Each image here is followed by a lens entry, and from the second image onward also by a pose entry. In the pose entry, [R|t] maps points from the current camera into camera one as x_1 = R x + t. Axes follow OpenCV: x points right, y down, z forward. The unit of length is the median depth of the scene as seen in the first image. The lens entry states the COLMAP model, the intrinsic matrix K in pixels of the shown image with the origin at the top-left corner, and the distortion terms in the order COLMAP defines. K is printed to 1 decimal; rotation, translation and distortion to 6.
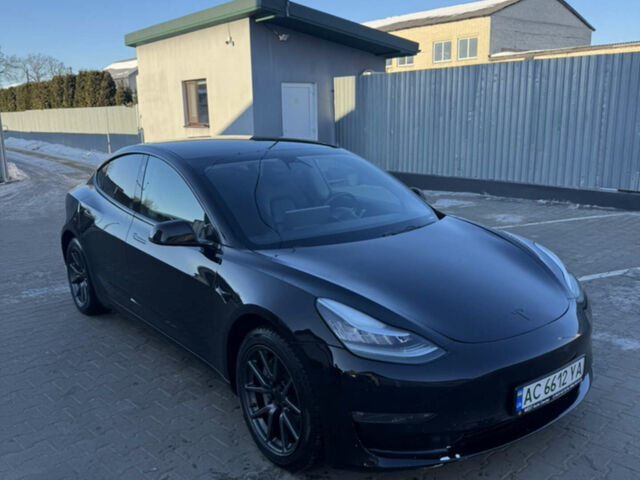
lens RADIAL K [[588.6, 0, 320.4], [0, 588.6, 242.1], [0, 0, 1]] dist [0.013977, 0.000000]
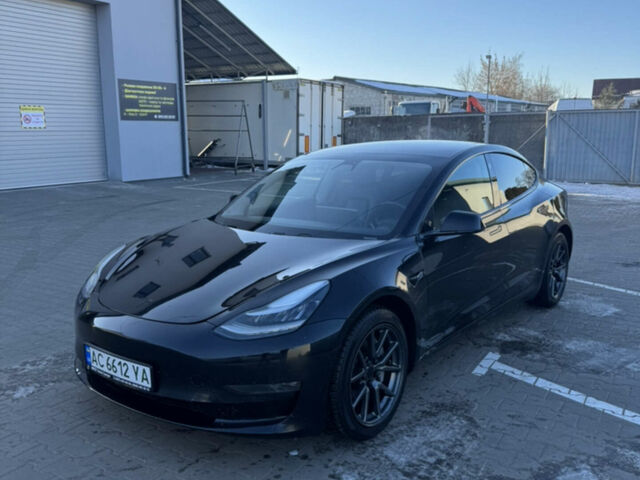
lens RADIAL K [[588.6, 0, 317.6], [0, 588.6, 242.2], [0, 0, 1]] dist [0.013977, 0.000000]
pose [[0.273638, 0.192915, -0.942287, 0.207299], [-0.198416, 0.969929, 0.140955, -0.029510], [0.941144, 0.148395, 0.303687, 0.137866]]
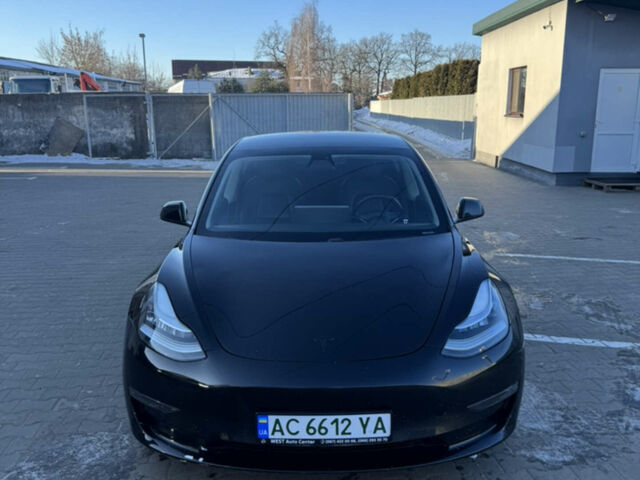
lens RADIAL K [[588.6, 0, 320.5], [0, 588.6, 237.7], [0, 0, 1]] dist [0.013977, 0.000000]
pose [[0.802990, 0.142911, -0.578605, 0.120286], [-0.134696, 0.989223, 0.057399, -0.012617], [0.580572, 0.031845, 0.813586, 0.037628]]
